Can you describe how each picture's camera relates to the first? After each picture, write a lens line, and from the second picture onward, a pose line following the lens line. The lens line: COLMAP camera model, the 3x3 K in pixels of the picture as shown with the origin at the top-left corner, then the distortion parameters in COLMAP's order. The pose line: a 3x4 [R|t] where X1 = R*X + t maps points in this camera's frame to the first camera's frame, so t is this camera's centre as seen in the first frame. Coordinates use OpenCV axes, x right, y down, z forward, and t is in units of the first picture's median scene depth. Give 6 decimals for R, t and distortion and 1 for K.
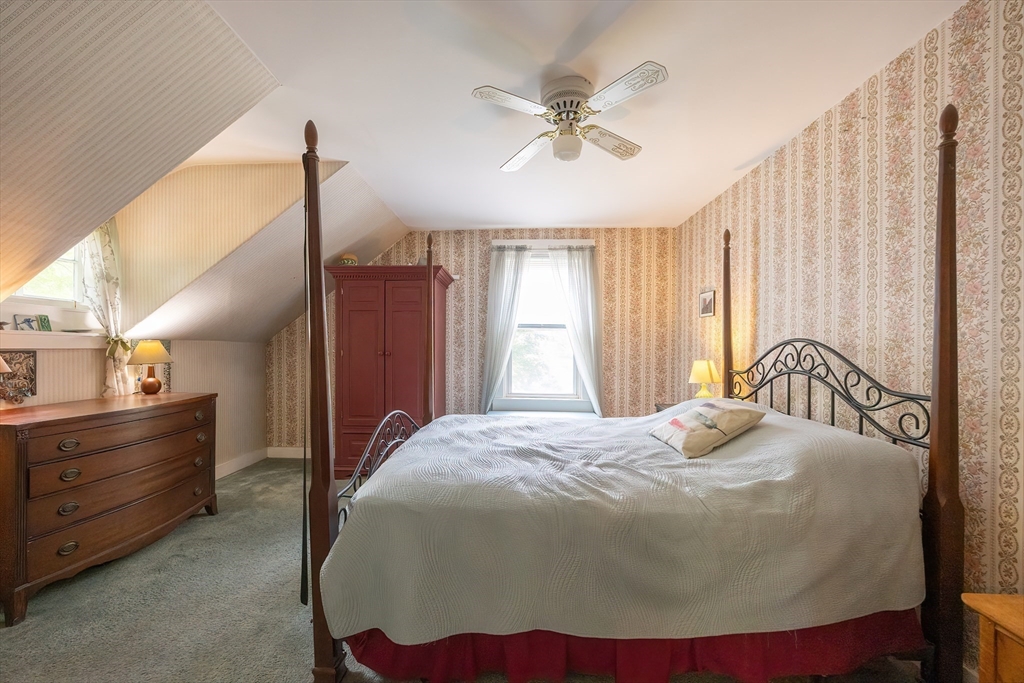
lens RADIAL K [[394.4, 0, 477.0], [0, 394.4, 350.3], [0, 0, 1]] dist [-0.002965, 0.000581]
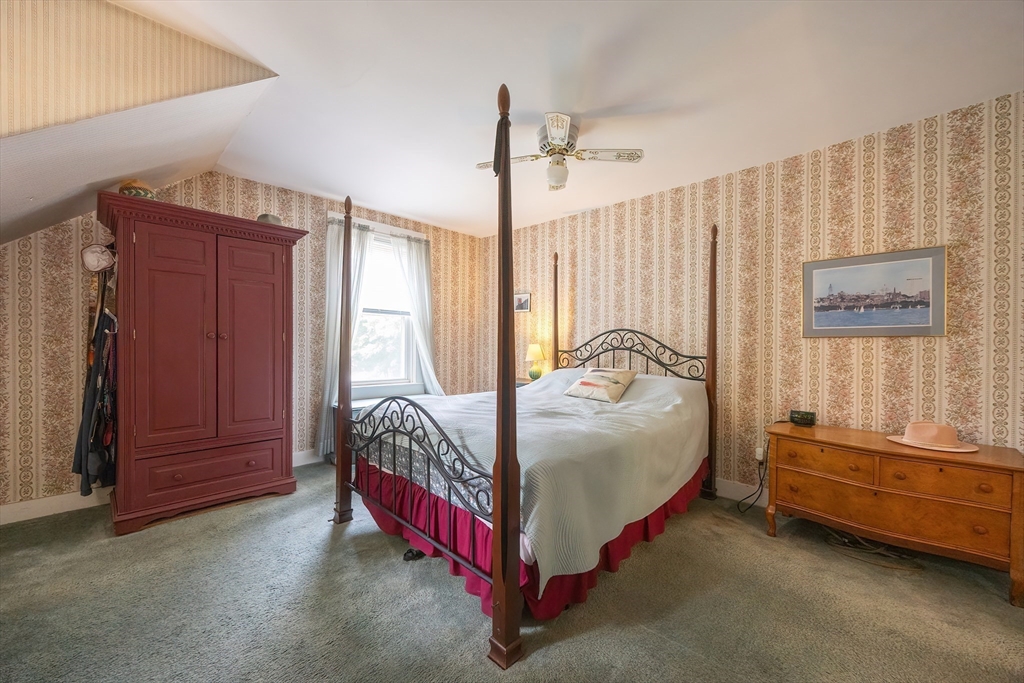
lens RADIAL K [[394.4, 0, 507.4], [0, 394.4, 344.5], [0, 0, 1]] dist [-0.002965, 0.000581]
pose [[0.665673, -0.003044, 0.746238, -0.656574], [-0.003623, 0.999967, 0.007311, 0.022310], [-0.746235, -0.007571, 0.665639, 0.203715]]
